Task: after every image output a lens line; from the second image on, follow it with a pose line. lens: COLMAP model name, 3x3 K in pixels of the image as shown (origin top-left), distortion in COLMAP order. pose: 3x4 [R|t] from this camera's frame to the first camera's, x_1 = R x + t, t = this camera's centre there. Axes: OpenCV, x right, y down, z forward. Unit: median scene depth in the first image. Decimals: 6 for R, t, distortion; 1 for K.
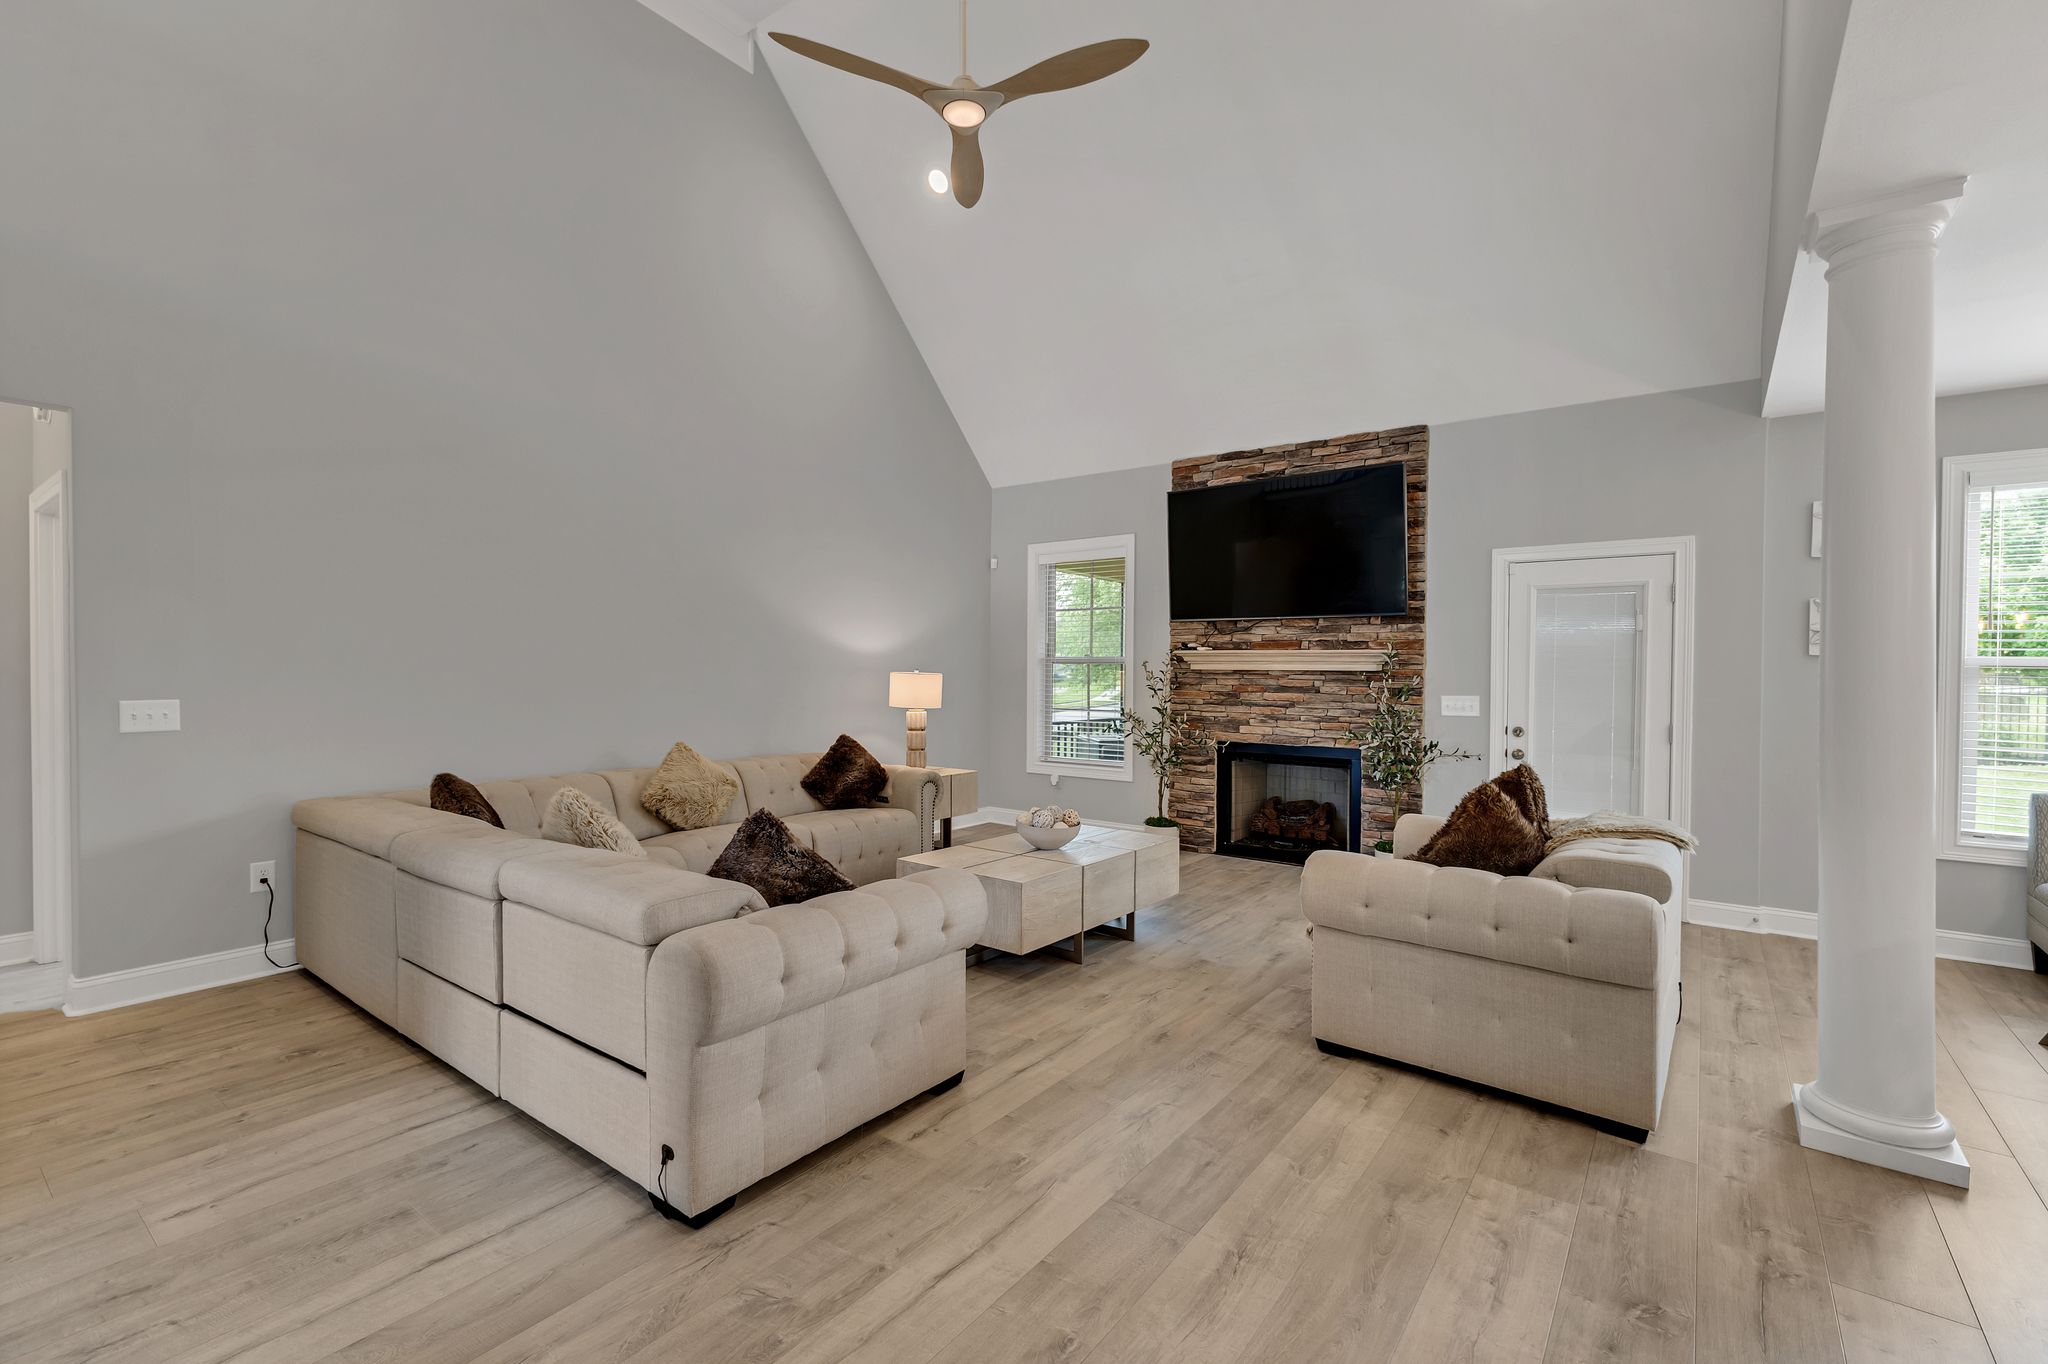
lens RADIAL K [[924.2, 0, 1022.1], [0, 924.2, 683.4], [0, 0, 1]] dist [0.000482, -0.000336]
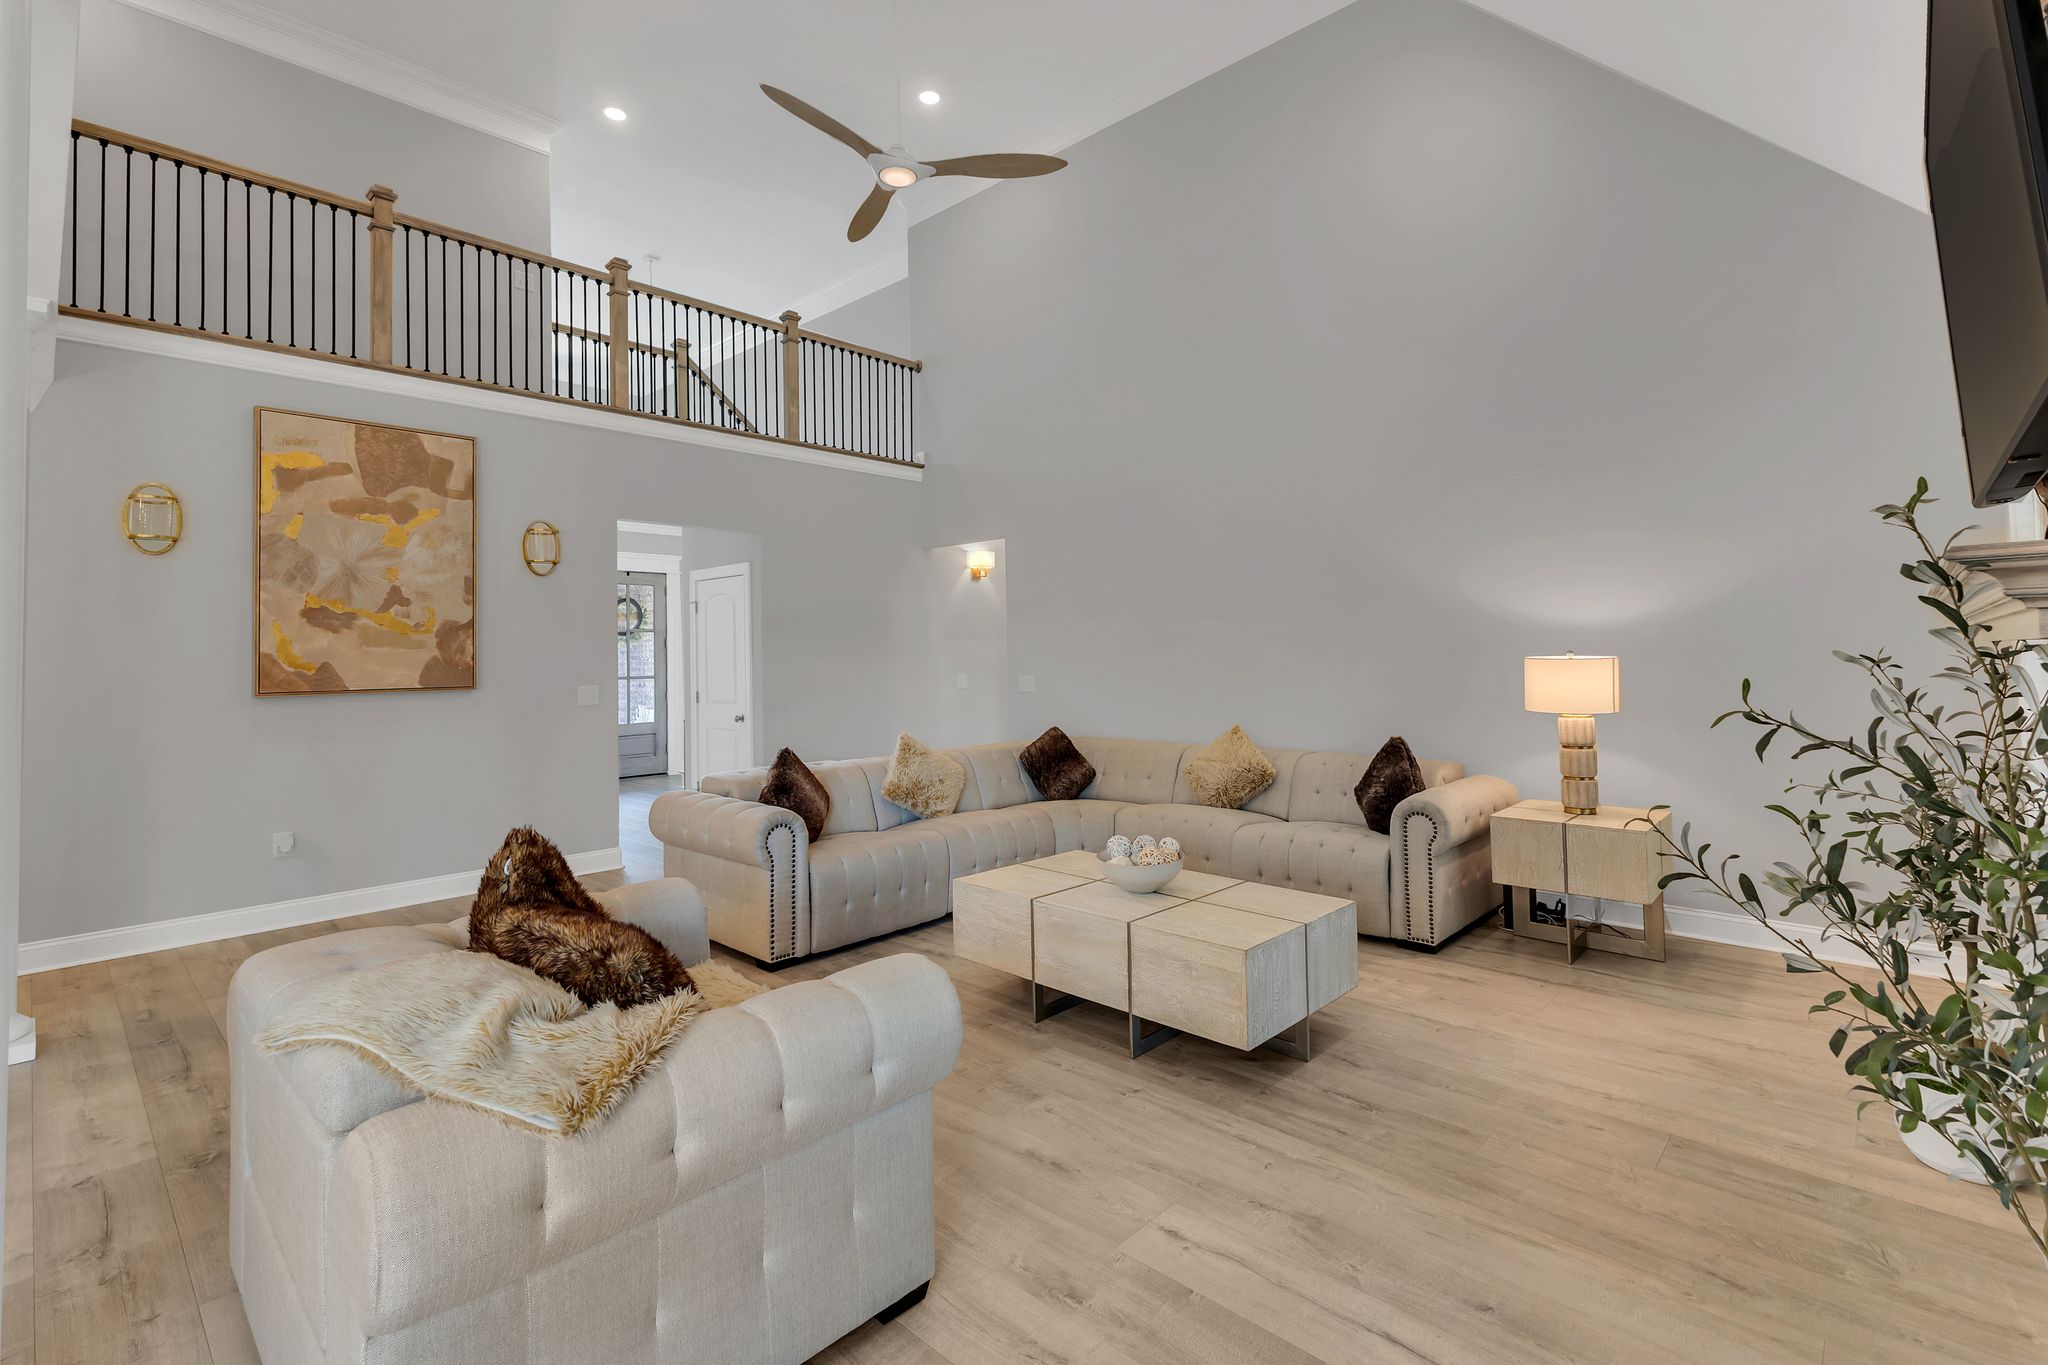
lens RADIAL K [[924.2, 0, 1034.0], [0, 924.2, 641.4], [0, 0, 1]] dist [0.000482, -0.000336]
pose [[-0.112480, -0.024601, -0.993349, 0.843027], [-0.005866, 0.999692, -0.024094, -0.010395], [0.993637, 0.003116, -0.112589, 1.046220]]
